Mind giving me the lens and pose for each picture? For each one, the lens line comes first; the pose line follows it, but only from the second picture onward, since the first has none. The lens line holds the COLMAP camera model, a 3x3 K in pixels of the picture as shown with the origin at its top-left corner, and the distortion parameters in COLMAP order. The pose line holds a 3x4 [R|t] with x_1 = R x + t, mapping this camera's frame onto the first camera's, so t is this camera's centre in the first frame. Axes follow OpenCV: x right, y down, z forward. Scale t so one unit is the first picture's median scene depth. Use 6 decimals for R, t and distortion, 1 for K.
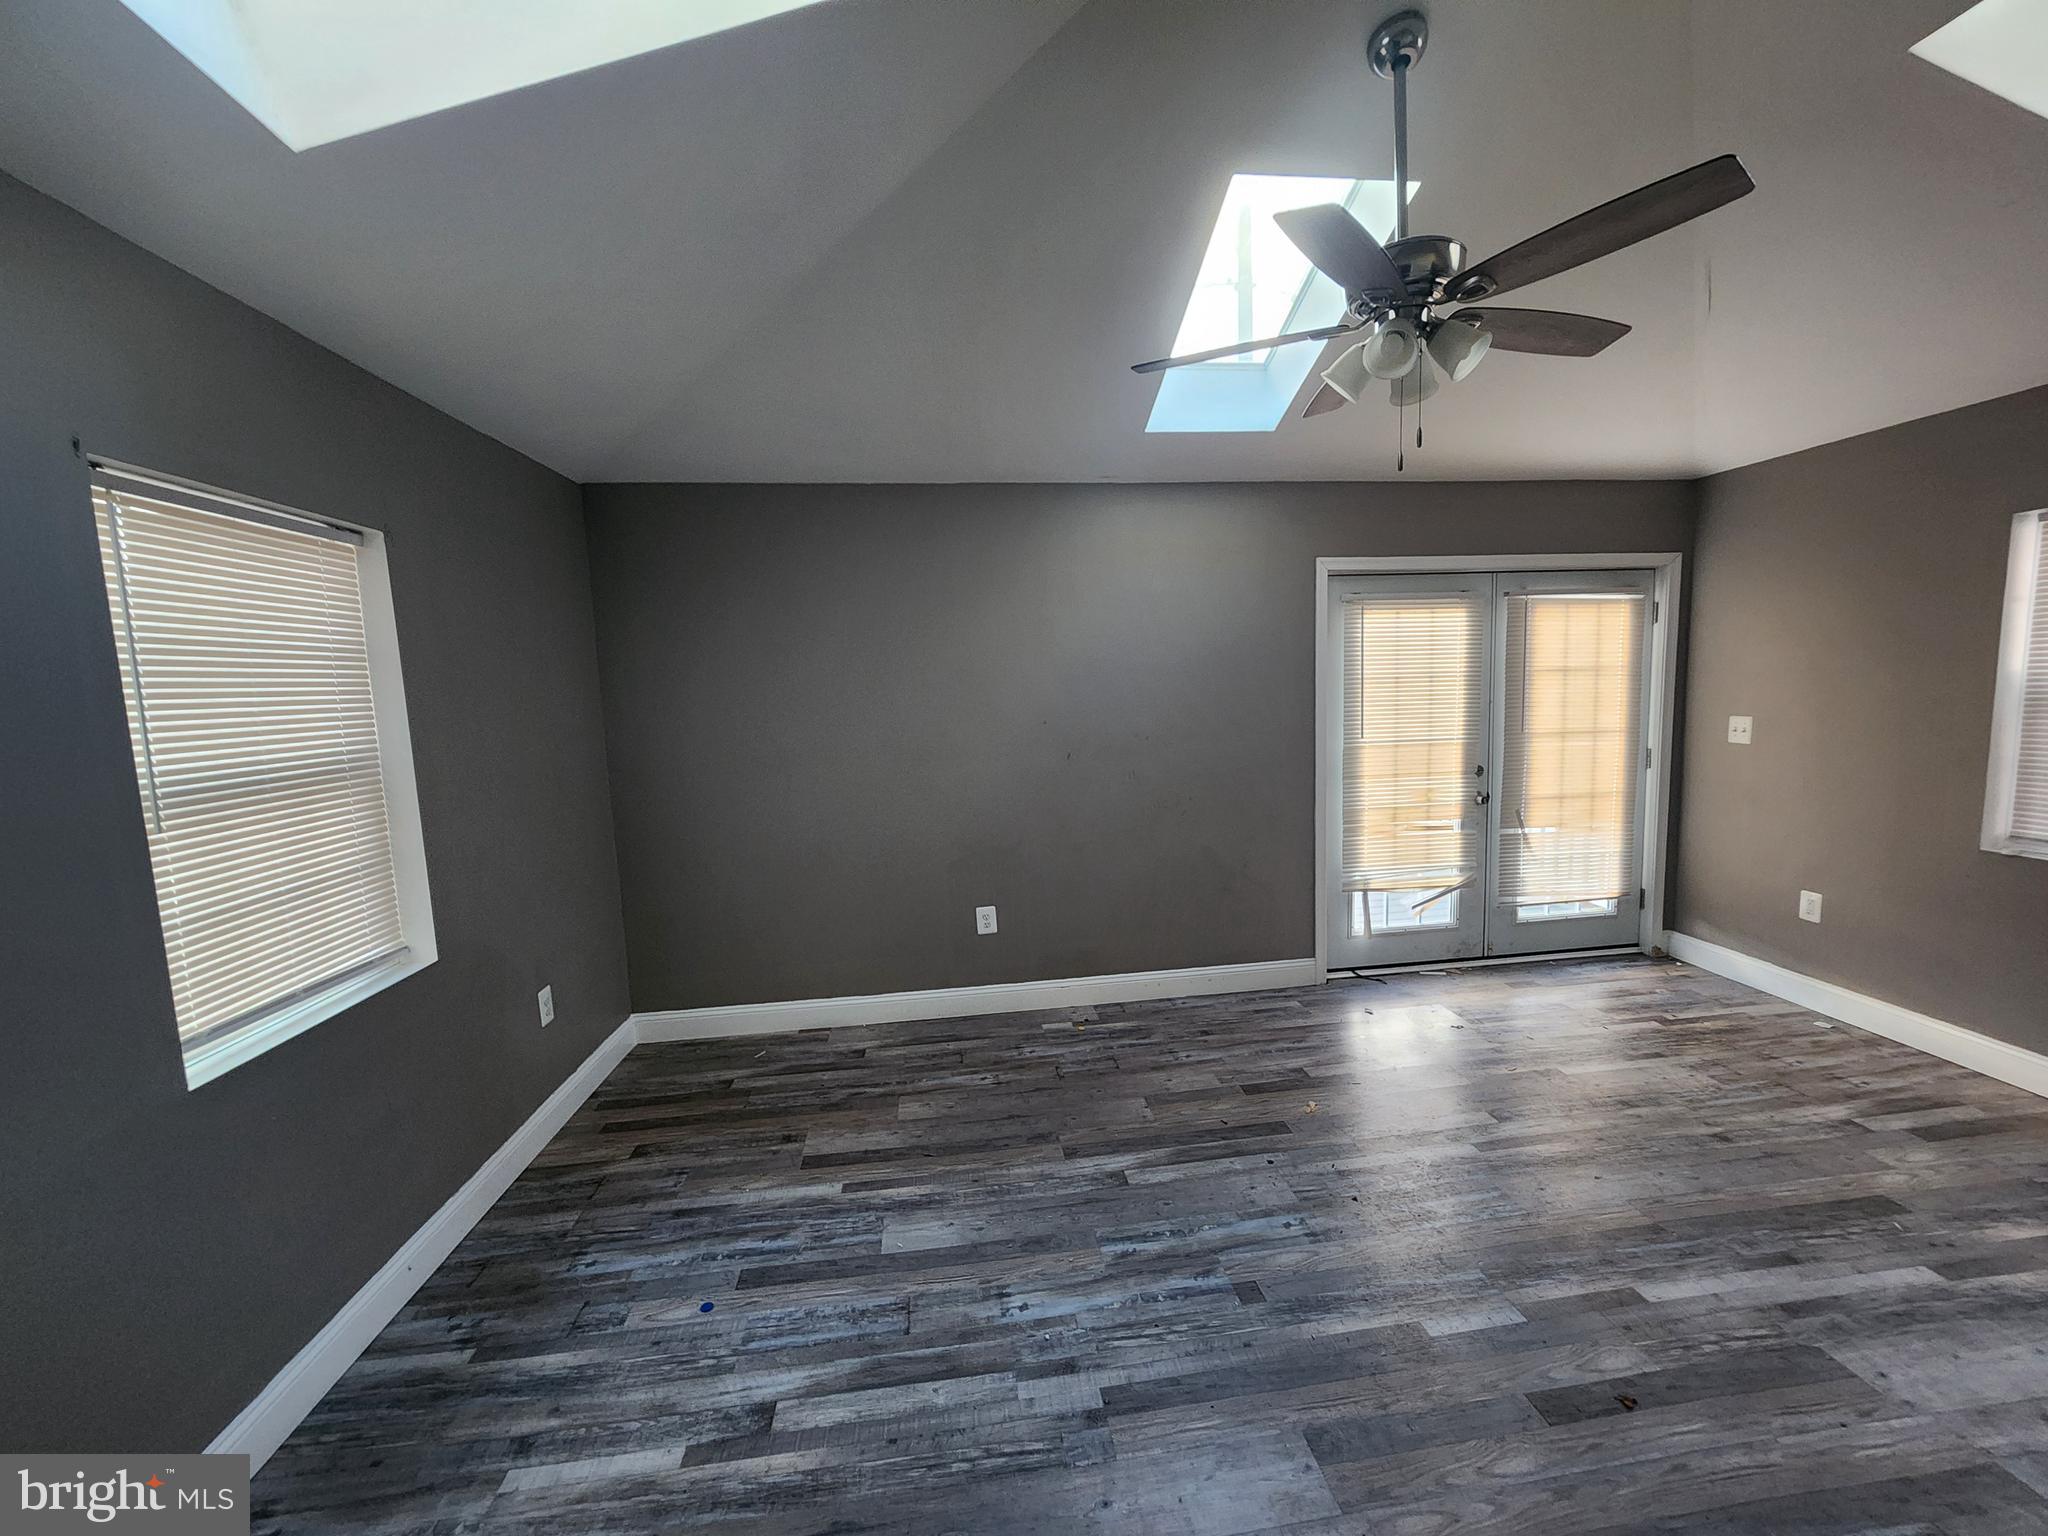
lens RADIAL K [[836.7, 0, 1040.0], [0, 836.7, 773.4], [0, 0, 1]] dist [0.000368, 0.000396]
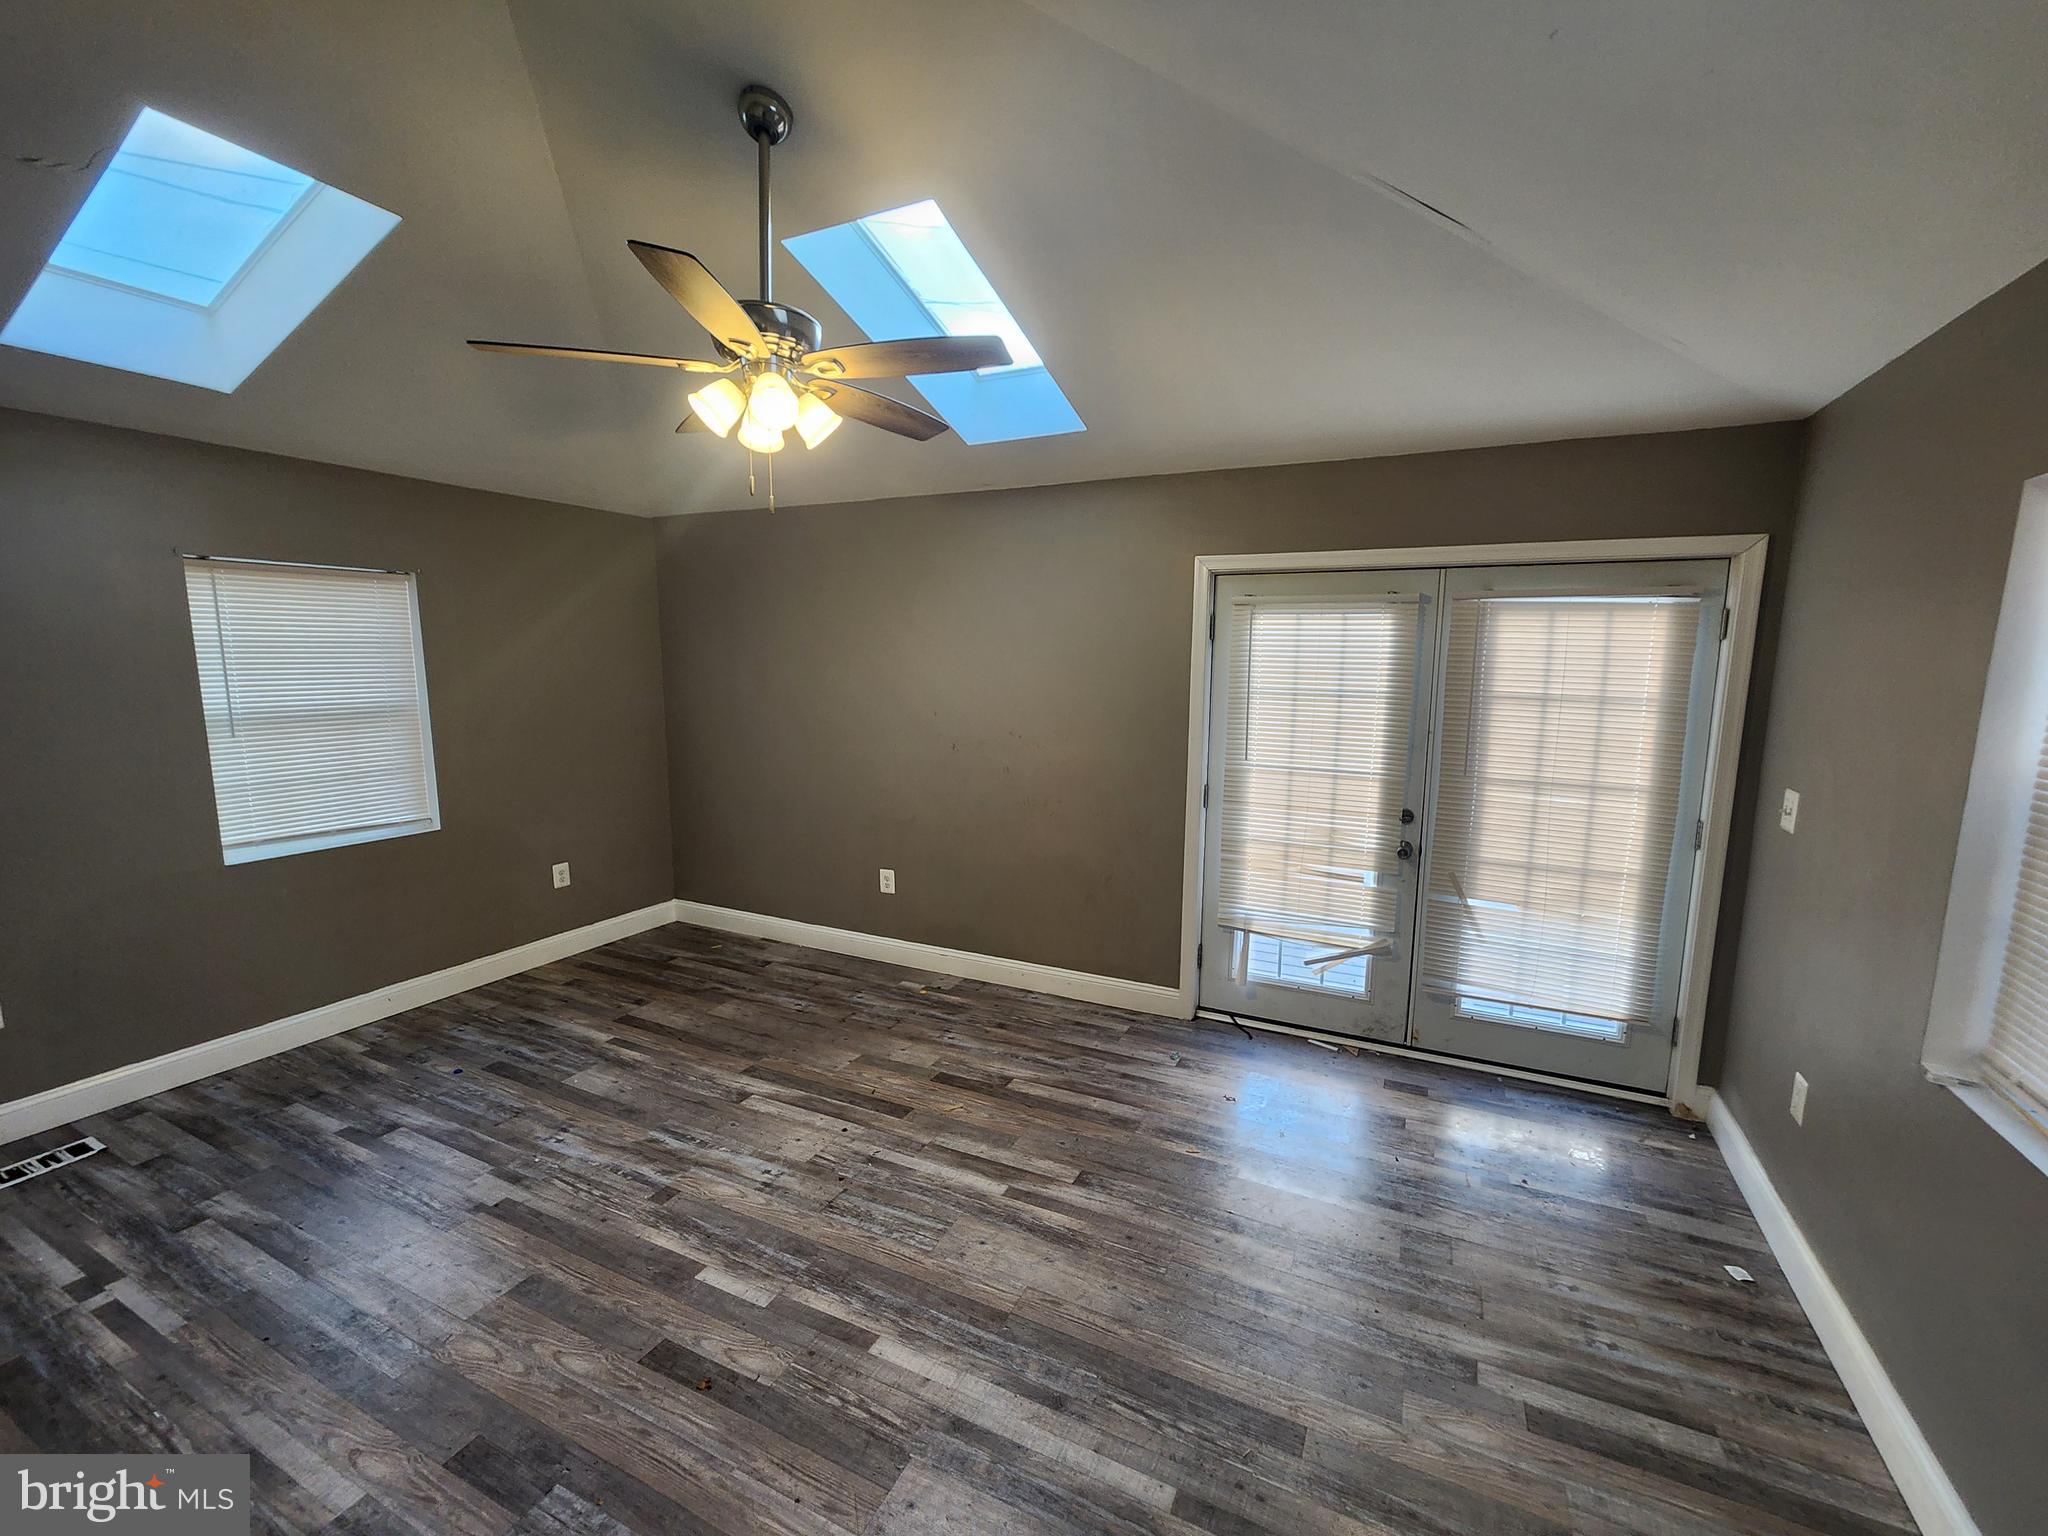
lens RADIAL K [[836.7, 0, 1040.0], [0, 836.7, 773.4], [0, 0, 1]] dist [0.000368, 0.000396]
pose [[0.838087, 0.118037, -0.532613, 0.752189], [-0.094717, 0.992968, 0.071020, -0.078333], [0.537251, -0.009073, 0.843374, 0.154194]]
